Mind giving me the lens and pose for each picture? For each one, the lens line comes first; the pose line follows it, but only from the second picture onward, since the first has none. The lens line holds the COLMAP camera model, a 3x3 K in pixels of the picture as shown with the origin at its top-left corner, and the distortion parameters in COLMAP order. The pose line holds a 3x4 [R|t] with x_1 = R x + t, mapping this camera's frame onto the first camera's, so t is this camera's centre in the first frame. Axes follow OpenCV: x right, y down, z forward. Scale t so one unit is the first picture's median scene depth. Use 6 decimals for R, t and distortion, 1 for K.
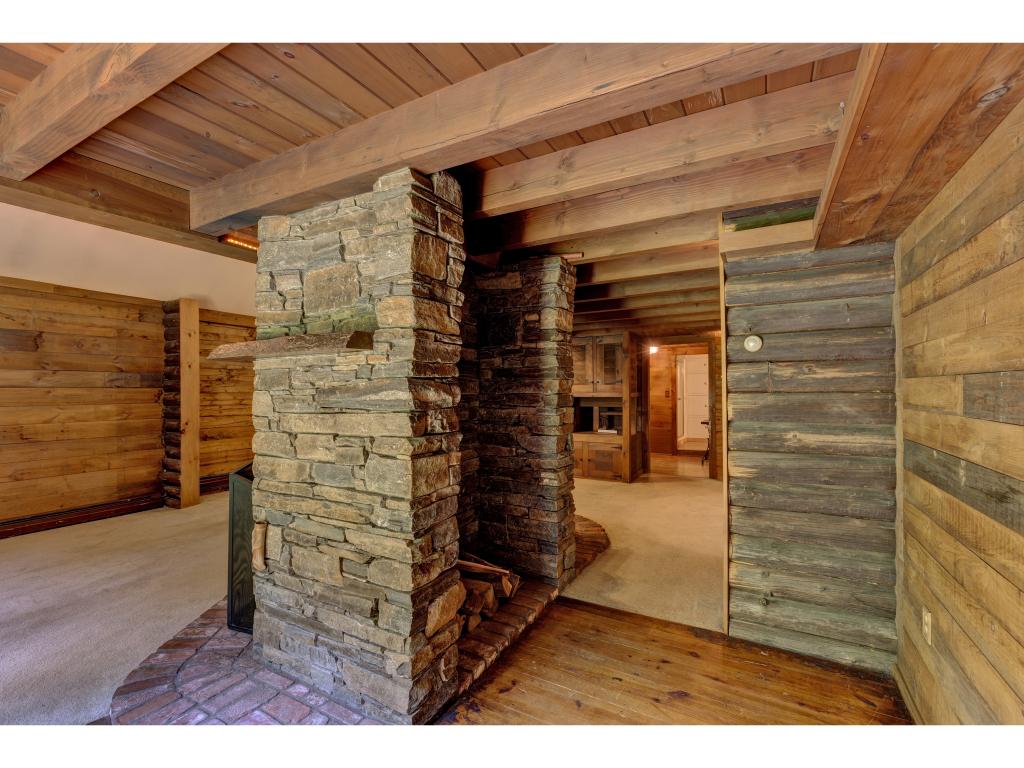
lens RADIAL K [[457.6, 0, 511.6], [0, 457.6, 388.0], [0, 0, 1]] dist [0.026774, -0.020263]
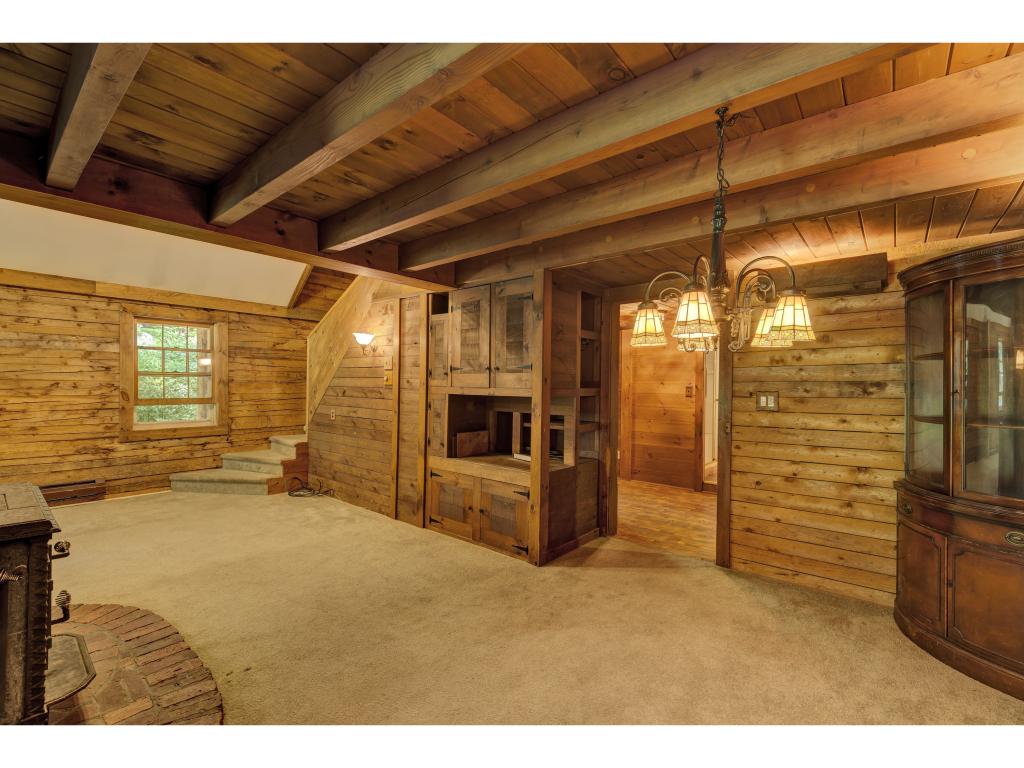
lens RADIAL K [[457.6, 0, 511.6], [0, 457.6, 388.0], [0, 0, 1]] dist [0.026774, -0.020263]
pose [[0.980228, 0.010816, -0.197576, 0.312449], [-0.008595, 0.999890, 0.012096, 0.003776], [0.197685, -0.010159, 0.980213, 0.476680]]
